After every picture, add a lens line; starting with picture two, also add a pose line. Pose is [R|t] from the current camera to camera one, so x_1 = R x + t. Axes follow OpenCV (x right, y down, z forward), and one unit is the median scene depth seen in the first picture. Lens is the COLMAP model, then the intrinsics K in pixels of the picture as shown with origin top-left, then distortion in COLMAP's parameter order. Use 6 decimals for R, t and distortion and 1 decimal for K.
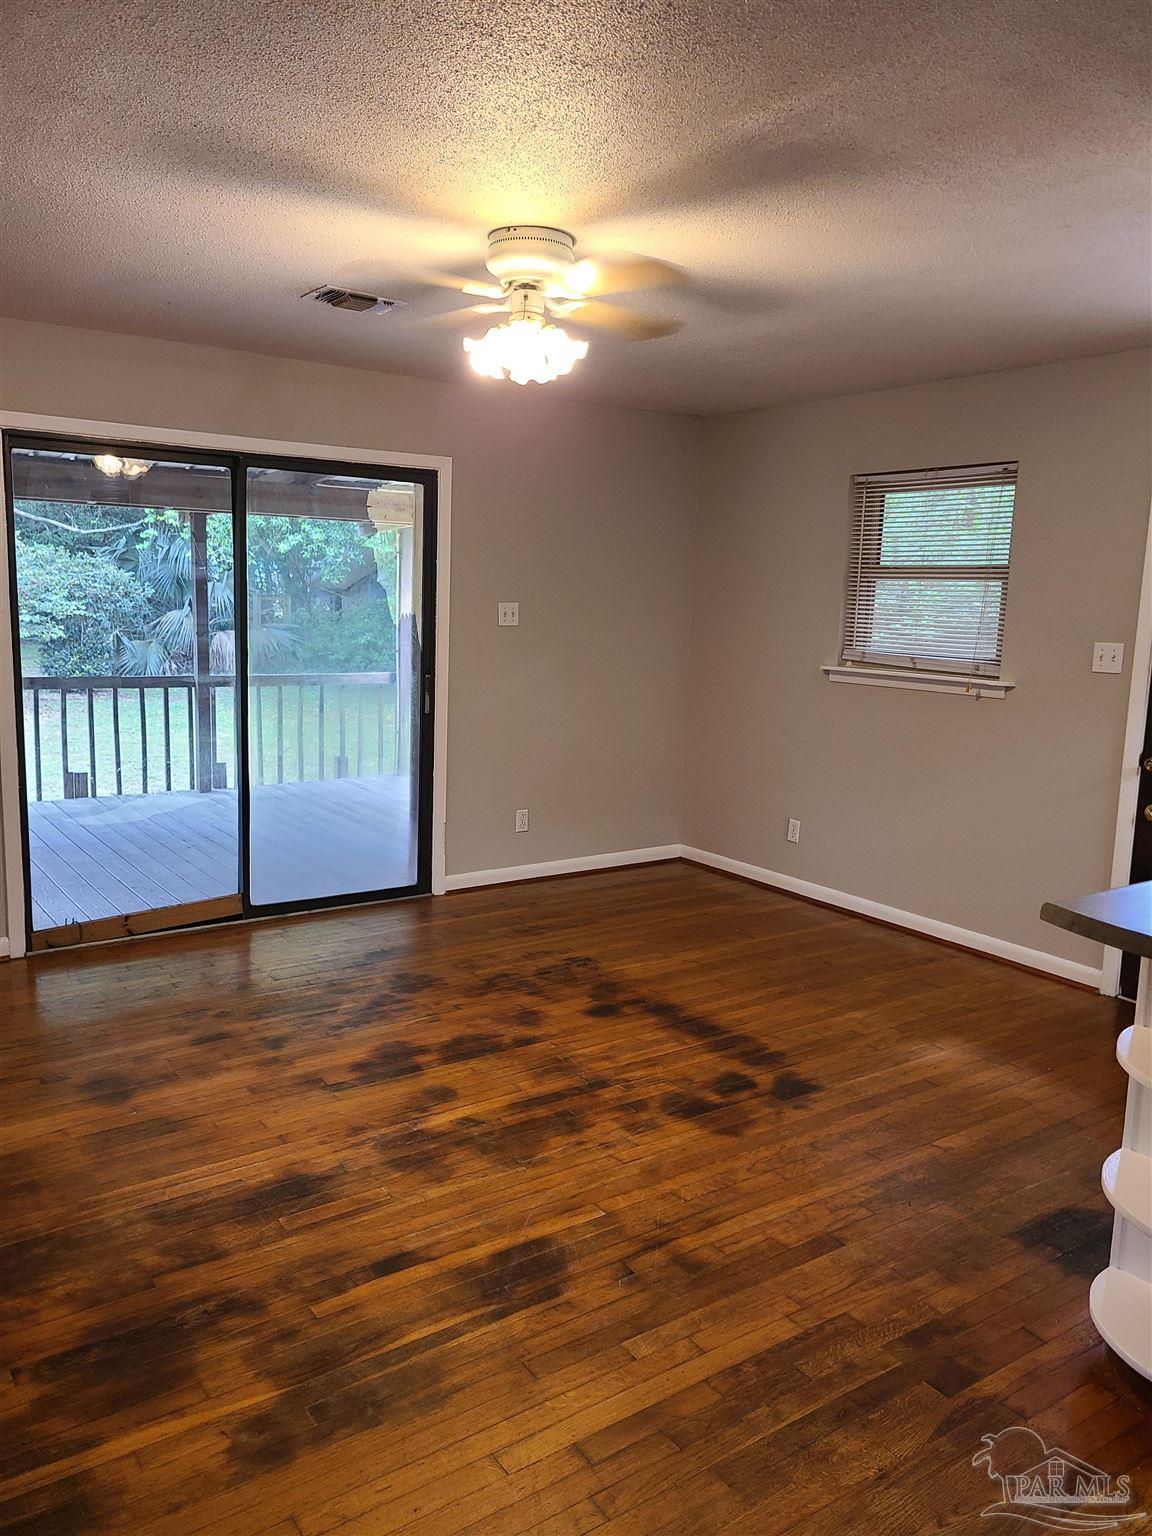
lens RADIAL K [[1164.1, 0, 578.2], [0, 1164.1, 770.3], [0, 0, 1]] dist [0.061018, -0.009221]
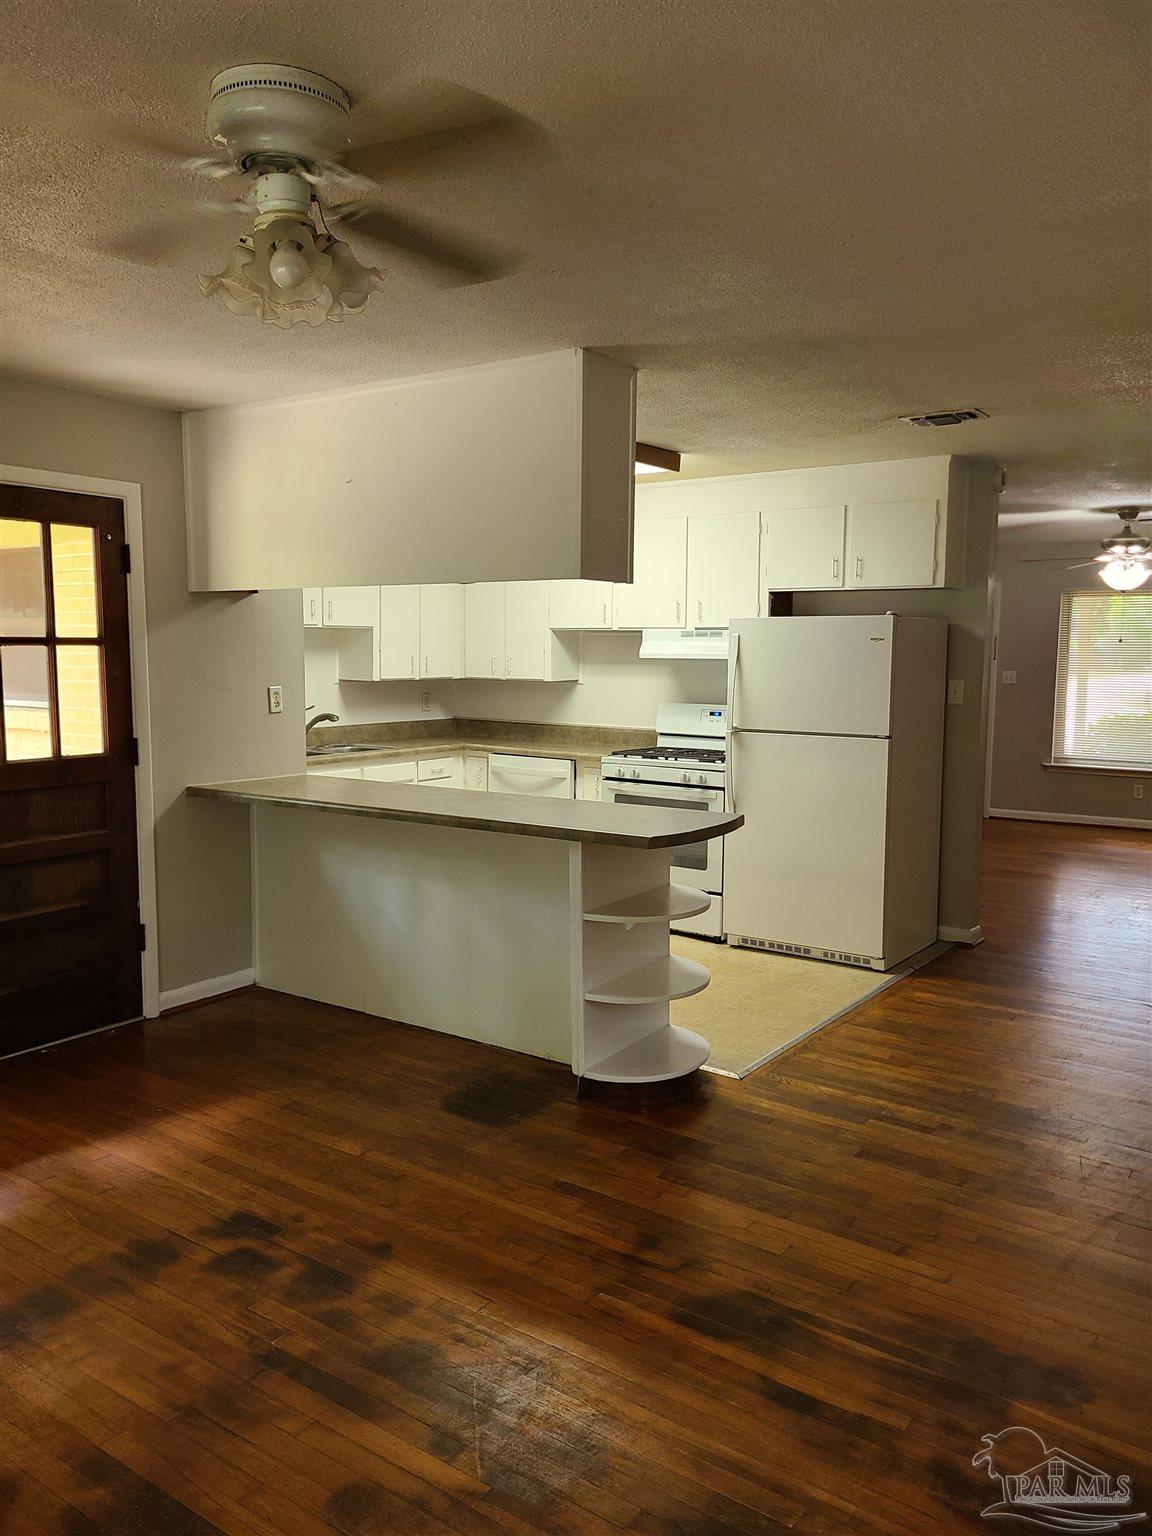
lens RADIAL K [[1164.1, 0, 577.4], [0, 1164.1, 768.0], [0, 0, 1]] dist [0.061018, -0.009221]
pose [[-0.336759, -0.133920, 0.932019, -0.833653], [0.120453, 0.975574, 0.183701, -0.231058], [-0.933855, 0.174128, -0.312402, 1.268312]]
